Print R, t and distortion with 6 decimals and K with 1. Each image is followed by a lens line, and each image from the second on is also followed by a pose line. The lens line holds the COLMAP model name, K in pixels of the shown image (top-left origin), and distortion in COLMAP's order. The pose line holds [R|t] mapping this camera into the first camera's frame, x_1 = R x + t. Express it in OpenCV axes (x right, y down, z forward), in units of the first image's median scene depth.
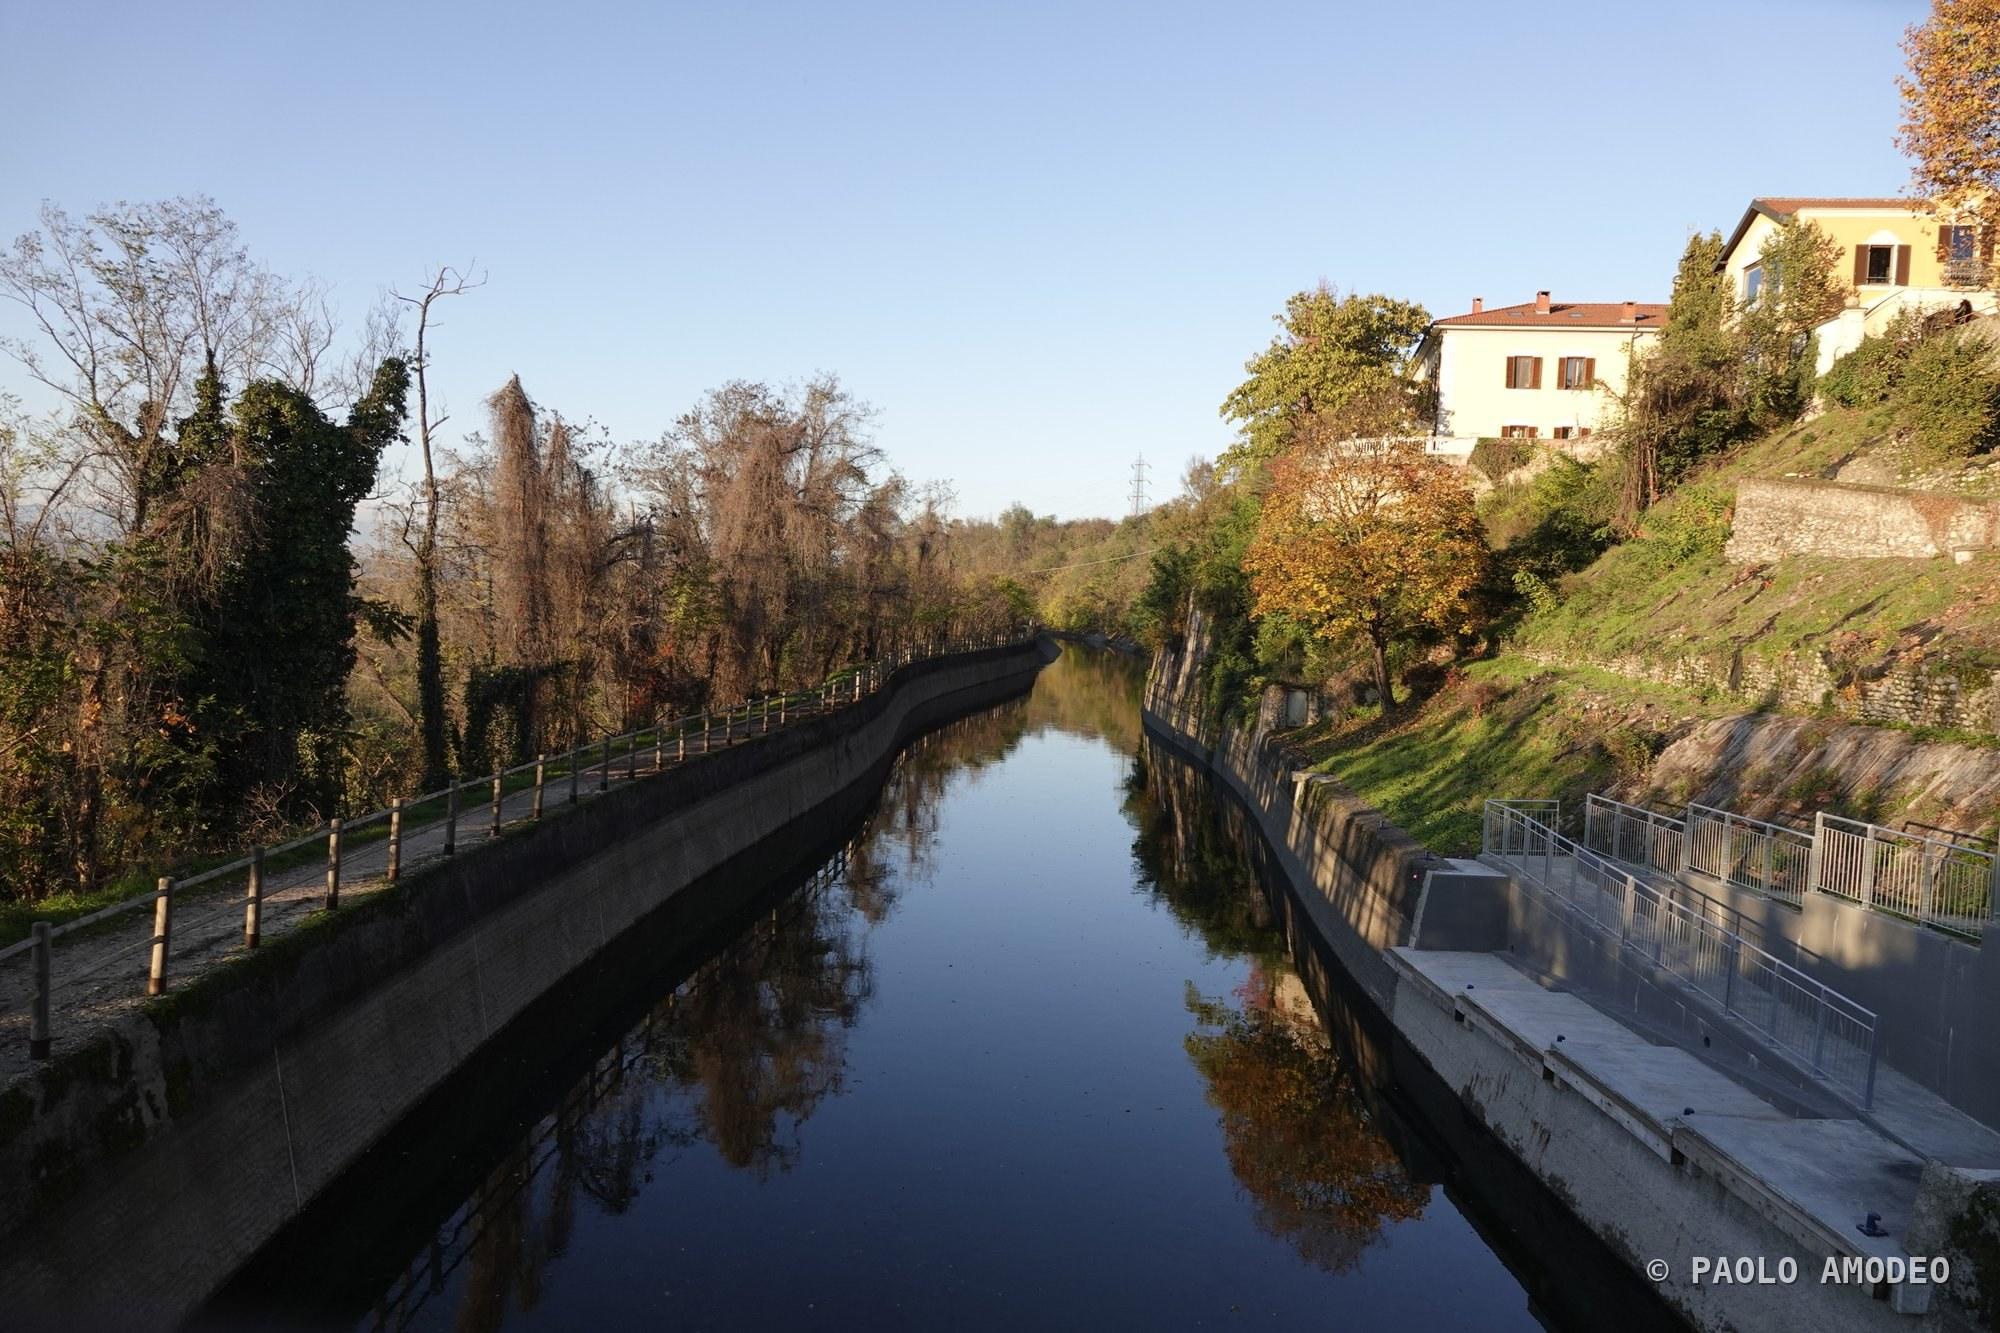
lens RADIAL K [[1414.7, 0, 1004.3], [0, 1414.7, 643.2], [0, 0, 1]] dist [0.010872, 0.003542]
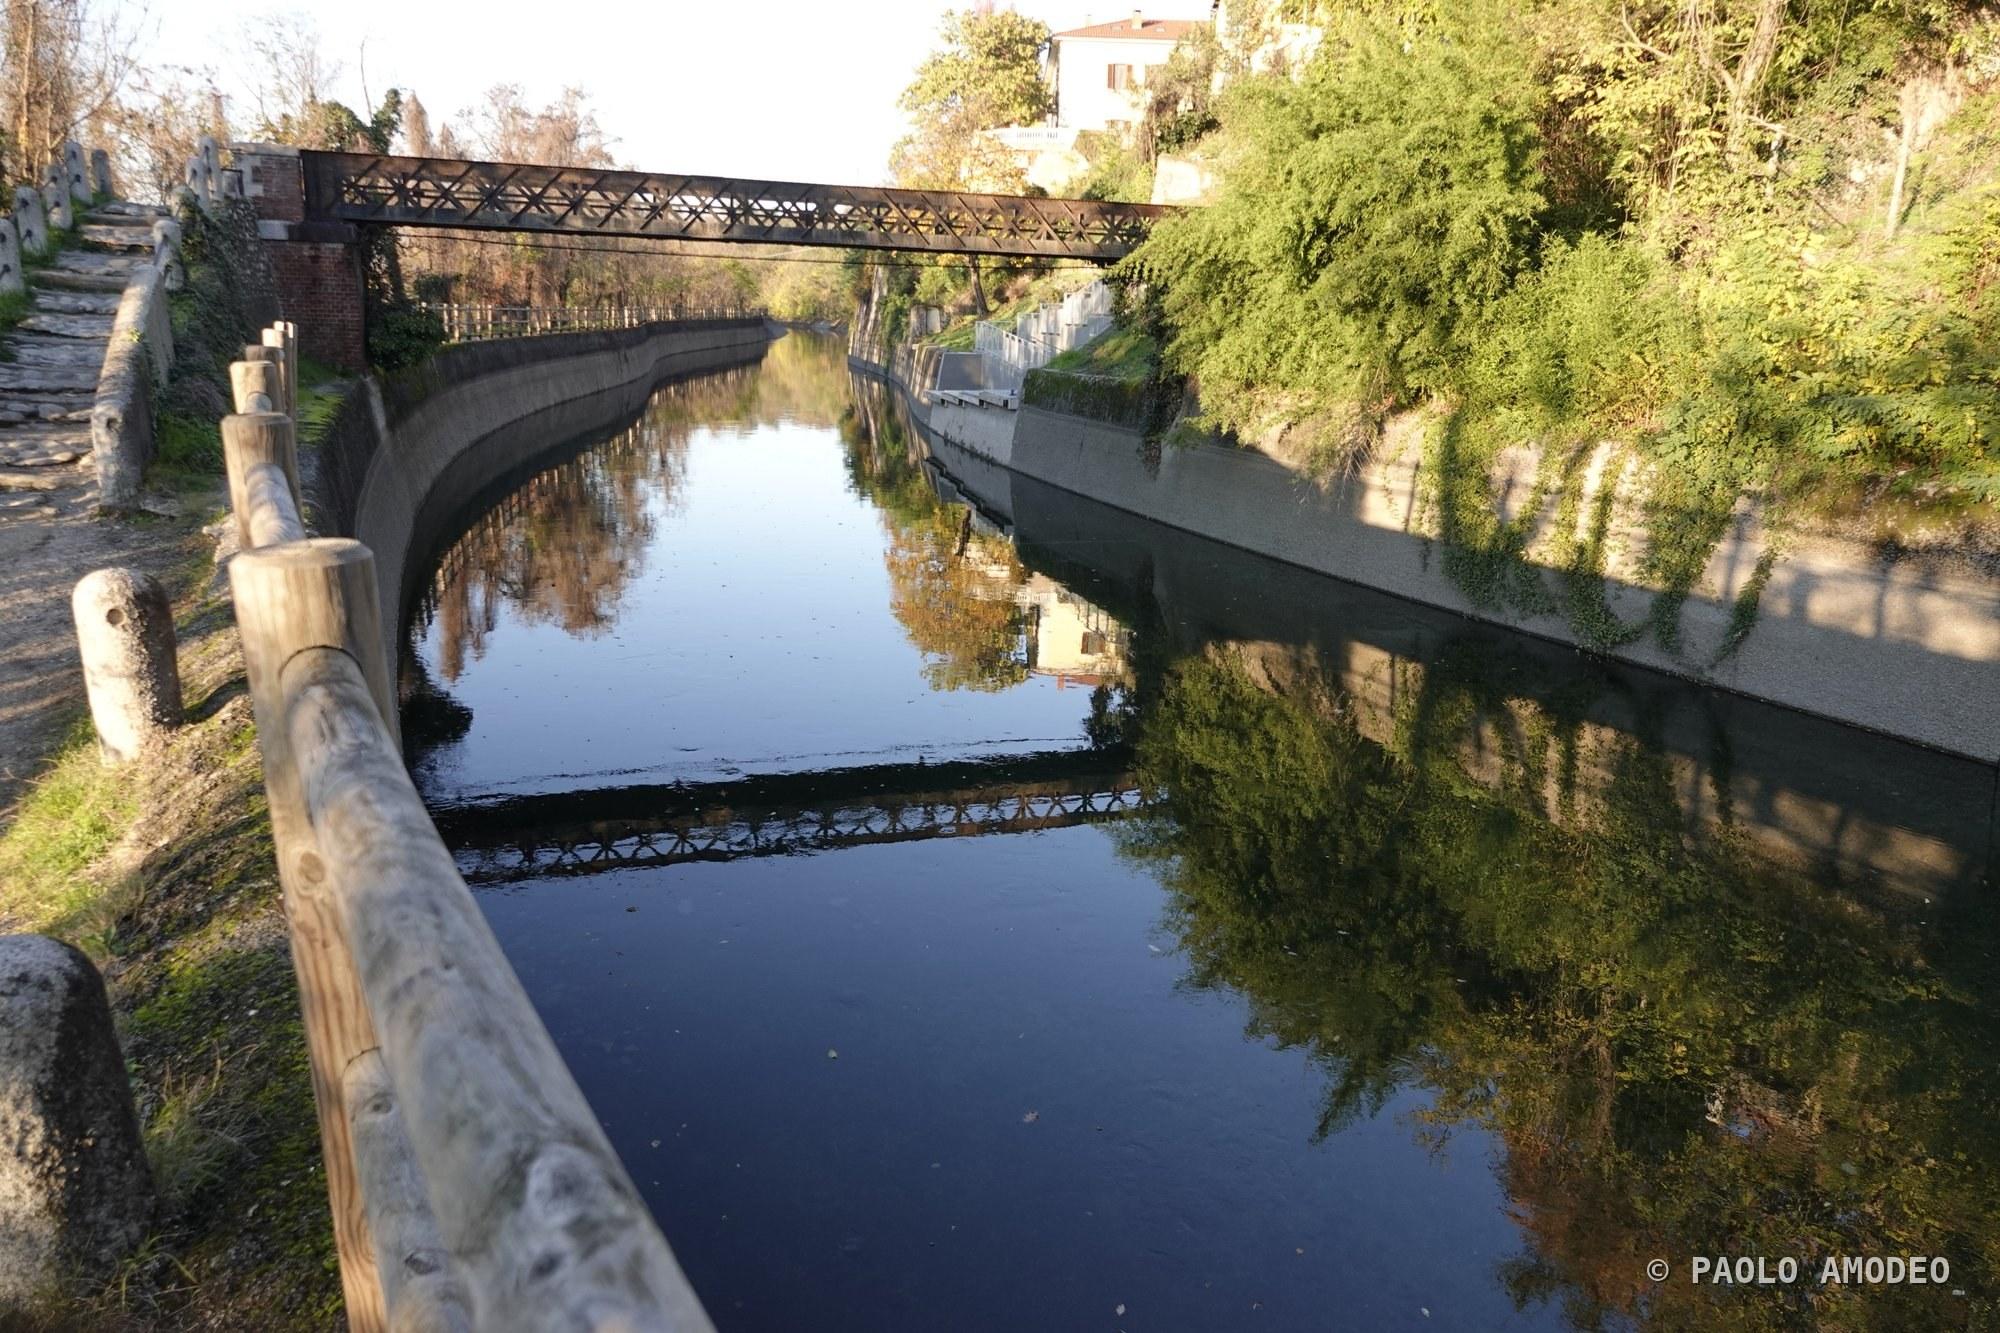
lens RADIAL K [[1414.7, 0, 1004.3], [0, 1414.7, 643.2], [0, 0, 1]] dist [0.010872, 0.003542]
pose [[0.982841, -0.063825, 0.173059, 0.000629], [0.027041, 0.977947, 0.207095, 0.046625], [-0.182461, -0.198861, 0.962893, -0.341057]]
